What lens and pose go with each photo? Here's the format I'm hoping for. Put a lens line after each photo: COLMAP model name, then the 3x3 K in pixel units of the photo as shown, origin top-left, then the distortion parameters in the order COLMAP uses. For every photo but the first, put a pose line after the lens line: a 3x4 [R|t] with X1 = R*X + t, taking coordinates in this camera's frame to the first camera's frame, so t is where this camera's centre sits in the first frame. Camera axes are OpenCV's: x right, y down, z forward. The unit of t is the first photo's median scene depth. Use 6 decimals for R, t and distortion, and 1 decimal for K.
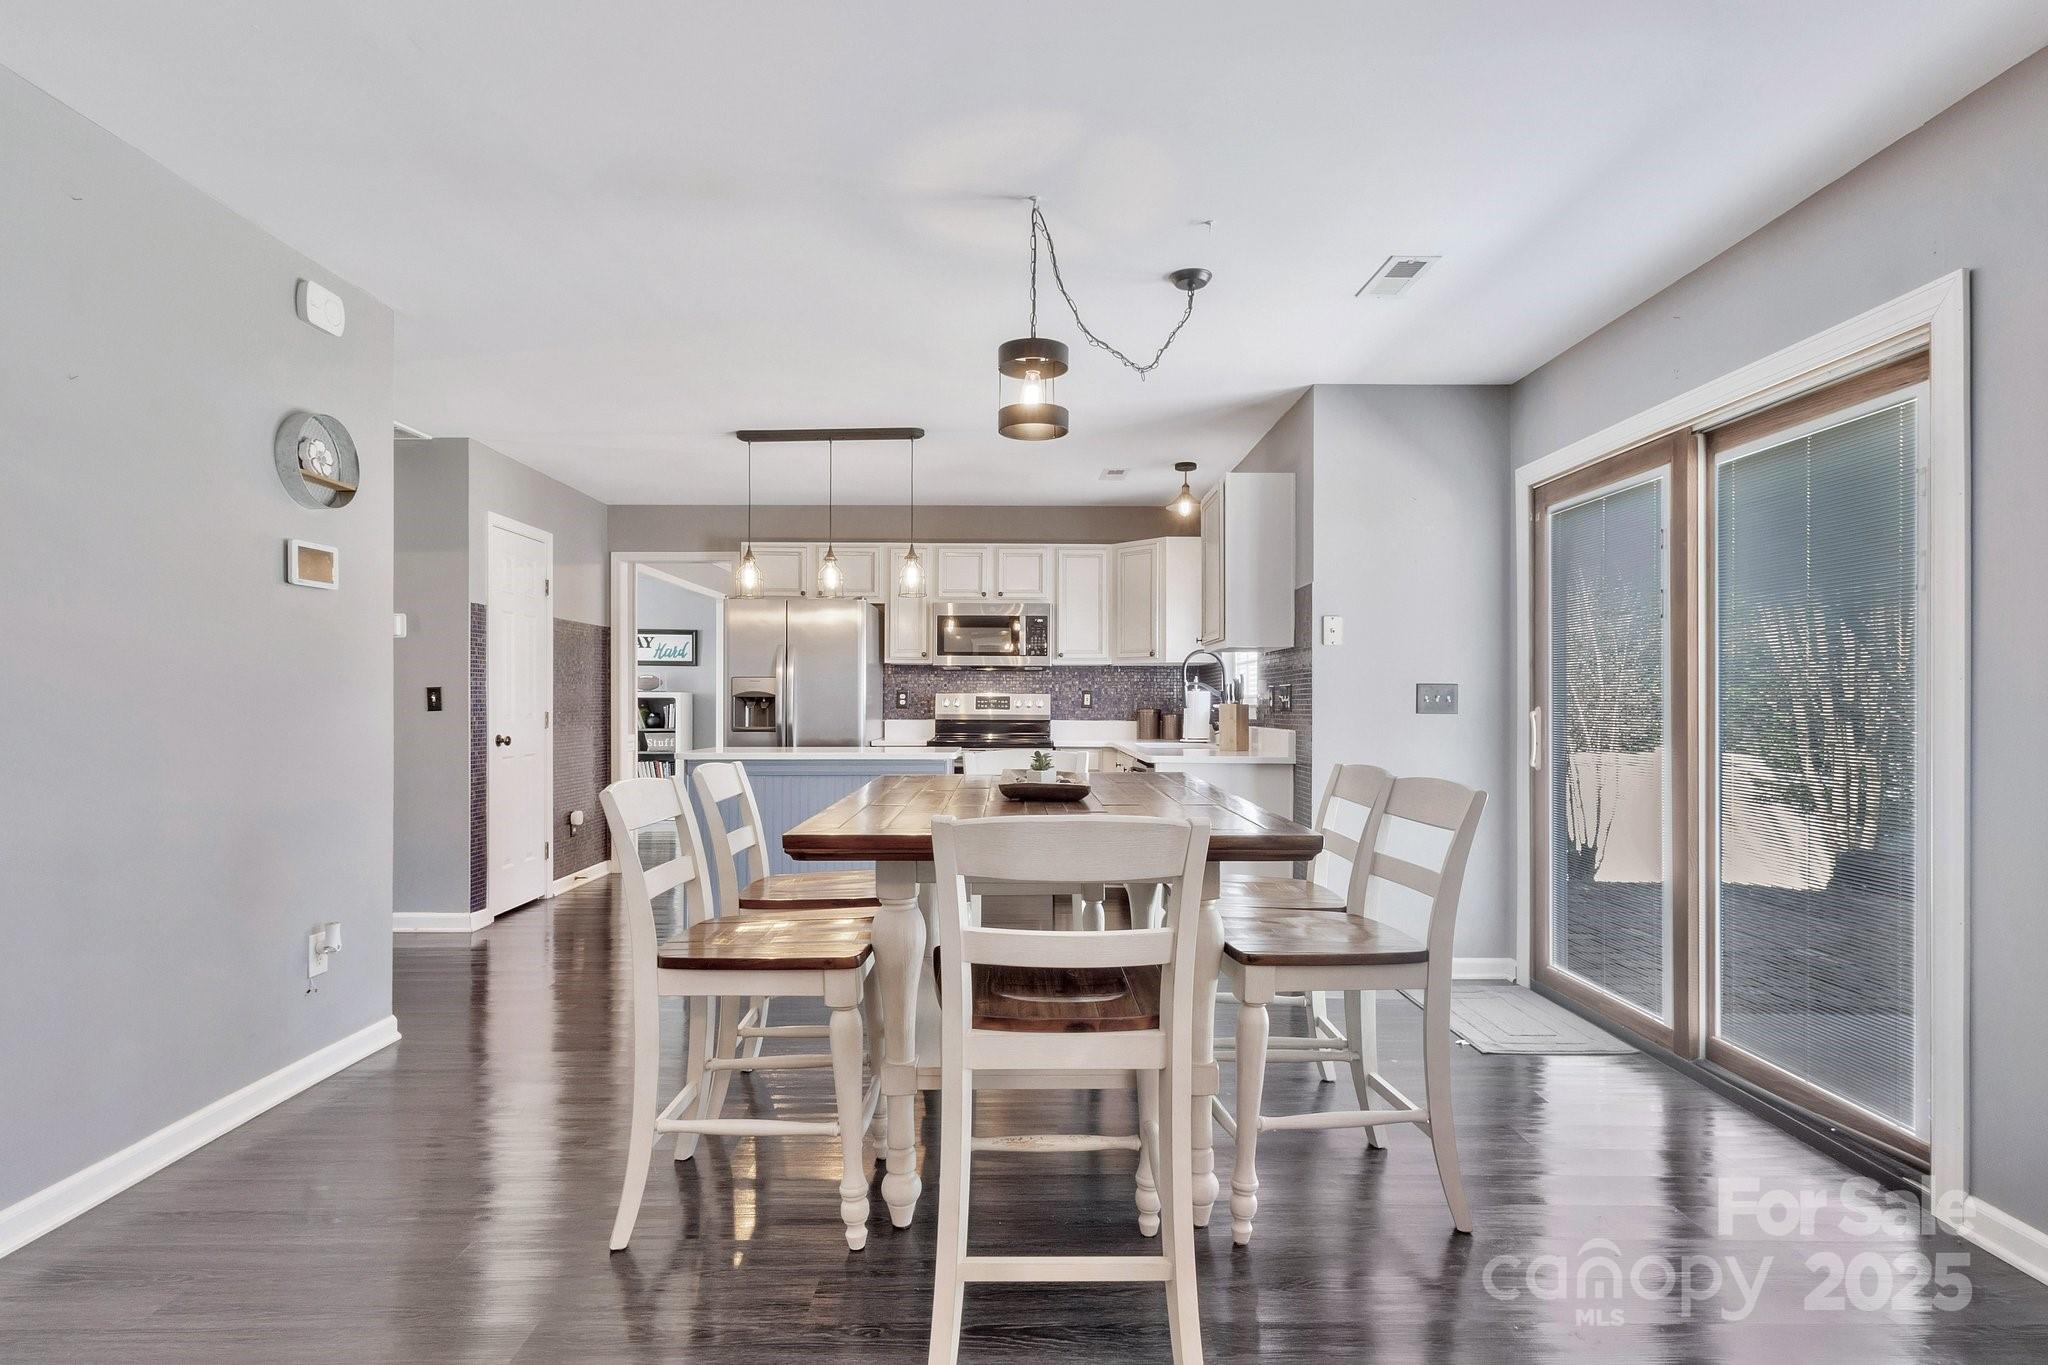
lens RADIAL K [[994.8, 0, 1011.1], [0, 994.8, 696.9], [0, 0, 1]] dist [-0.001581, -0.000946]
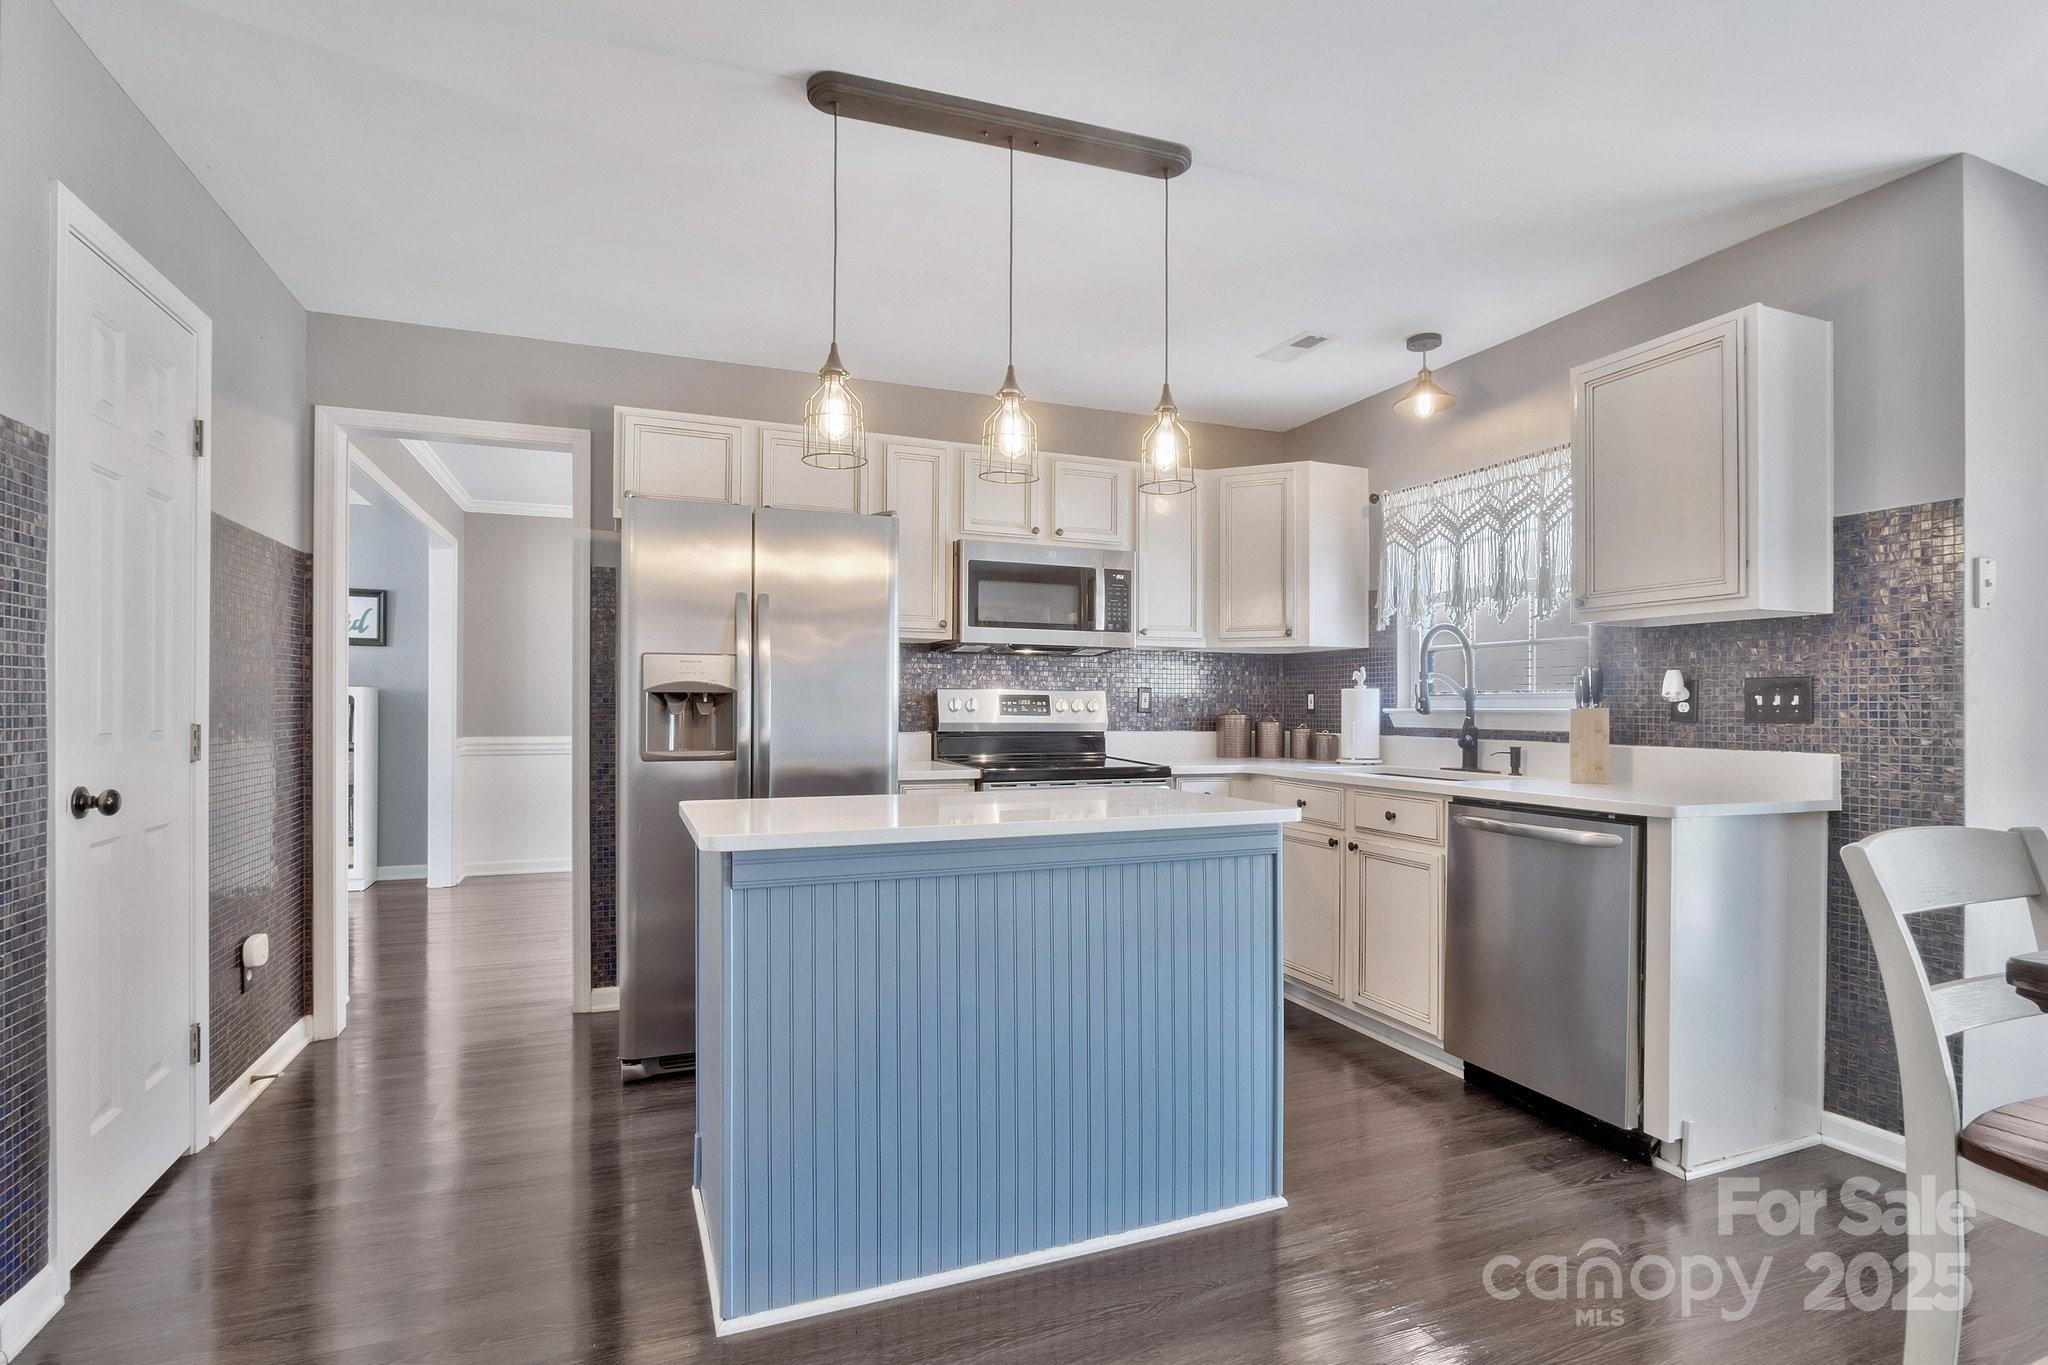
lens RADIAL K [[975.7, 0, 1016.4], [0, 975.7, 697.3], [0, 0, 1]] dist [-0.009815, -0.000781]
pose [[0.933638, 0.004671, 0.358188, -0.257956], [-0.003935, 0.999988, -0.002783, 0.003018], [-0.358197, 0.001189, 0.933645, 0.434194]]
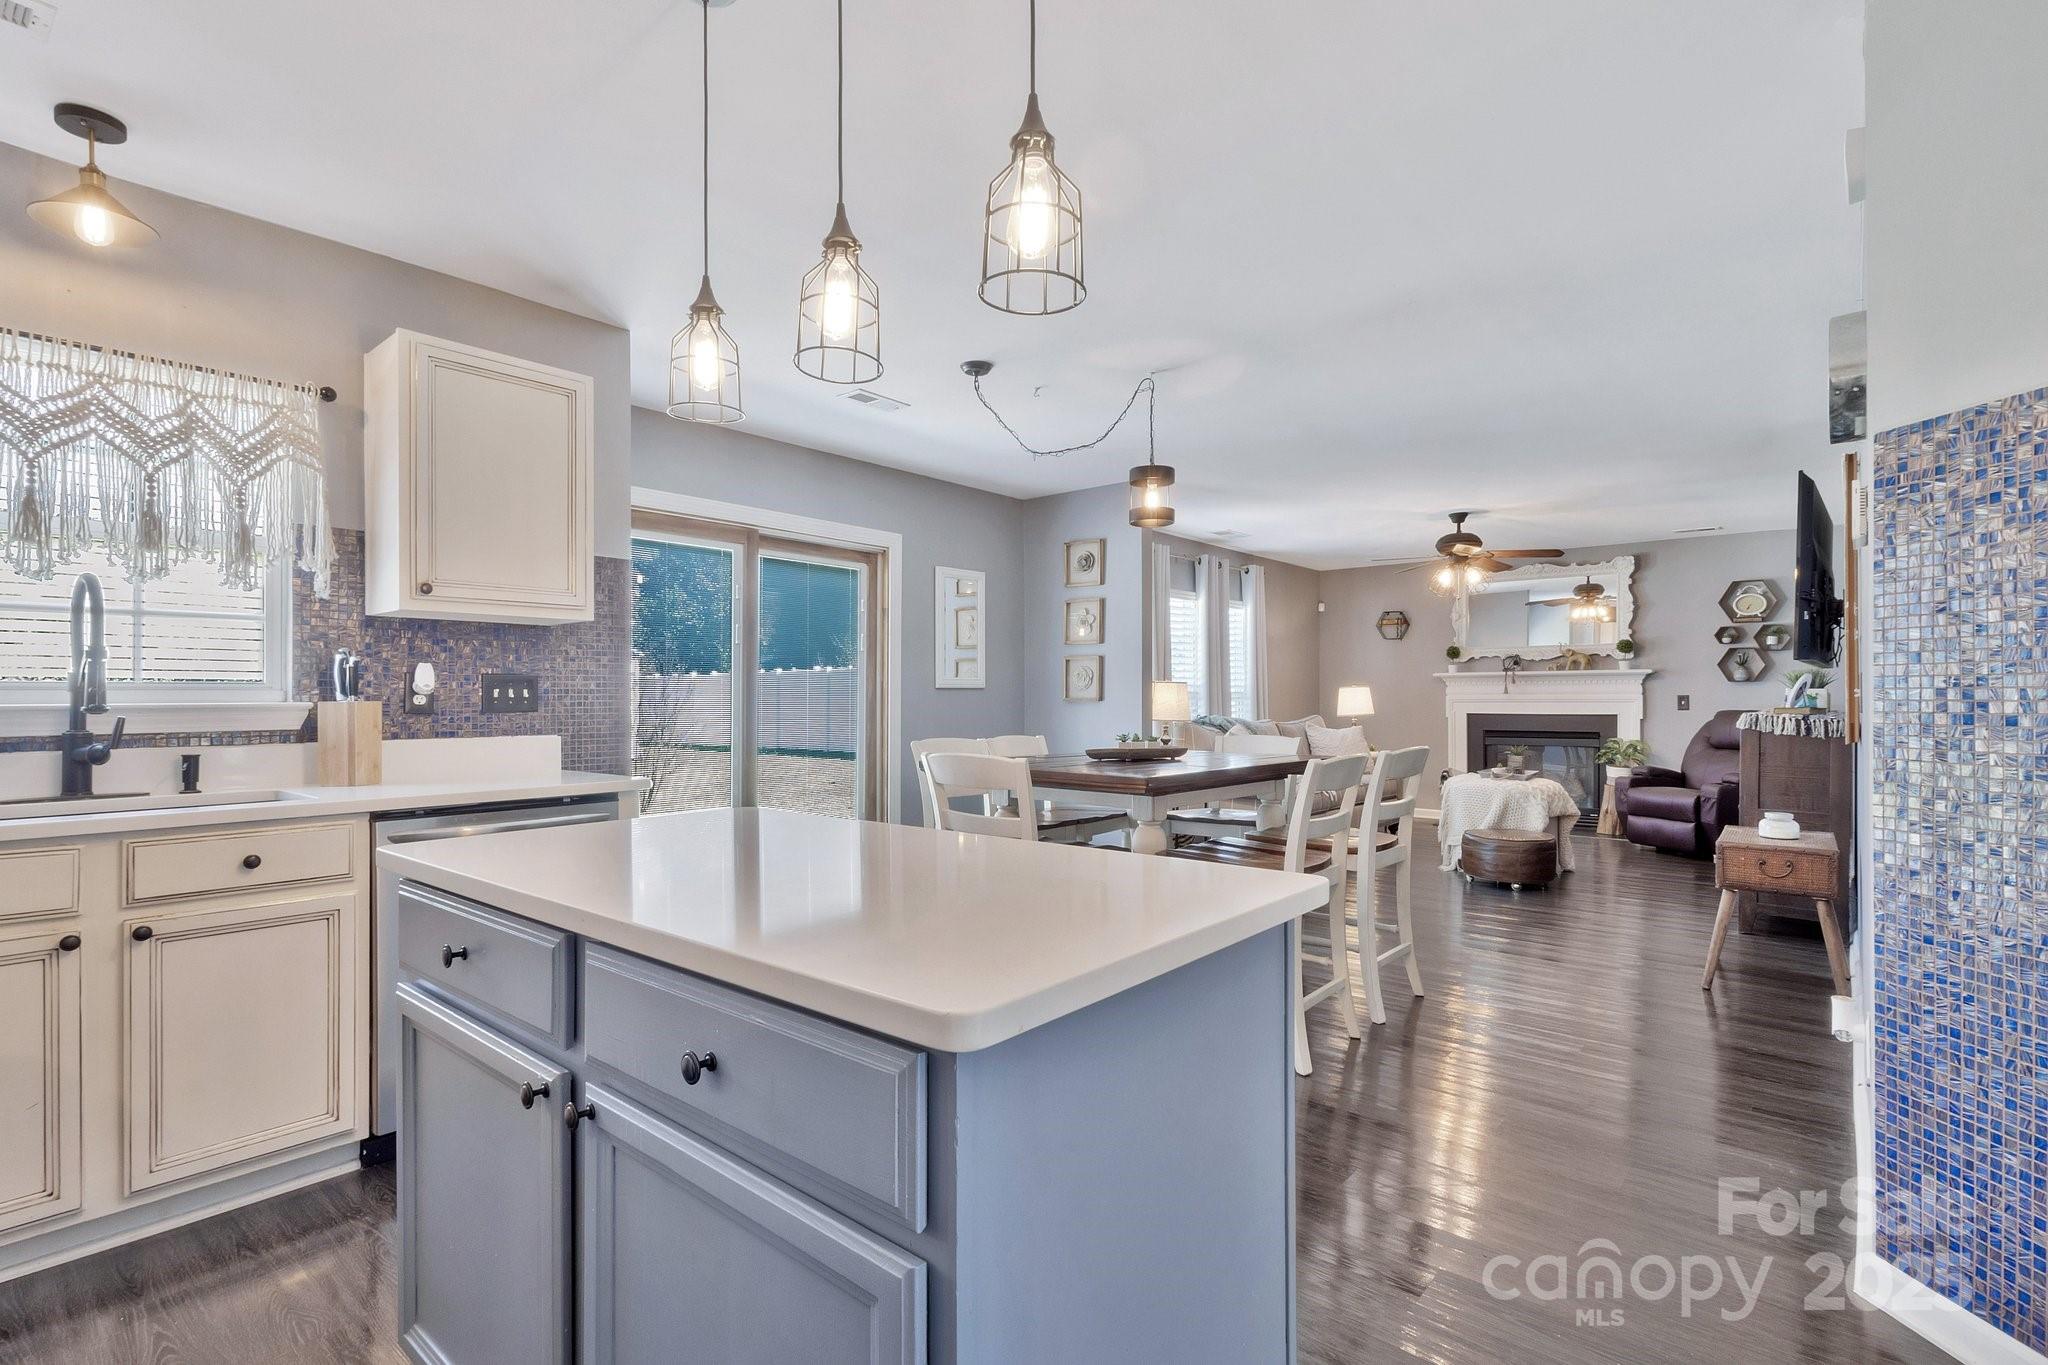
lens RADIAL K [[959.9, 0, 1024.0], [0, 959.9, 682.5], [0, 0, 1]] dist [0.007676, 0.000071]
pose [[-0.754802, 0.011549, 0.655851, -0.322239], [-0.001212, 0.999819, -0.019001, 0.005417], [-0.655952, -0.015137, -0.754651, 0.902777]]
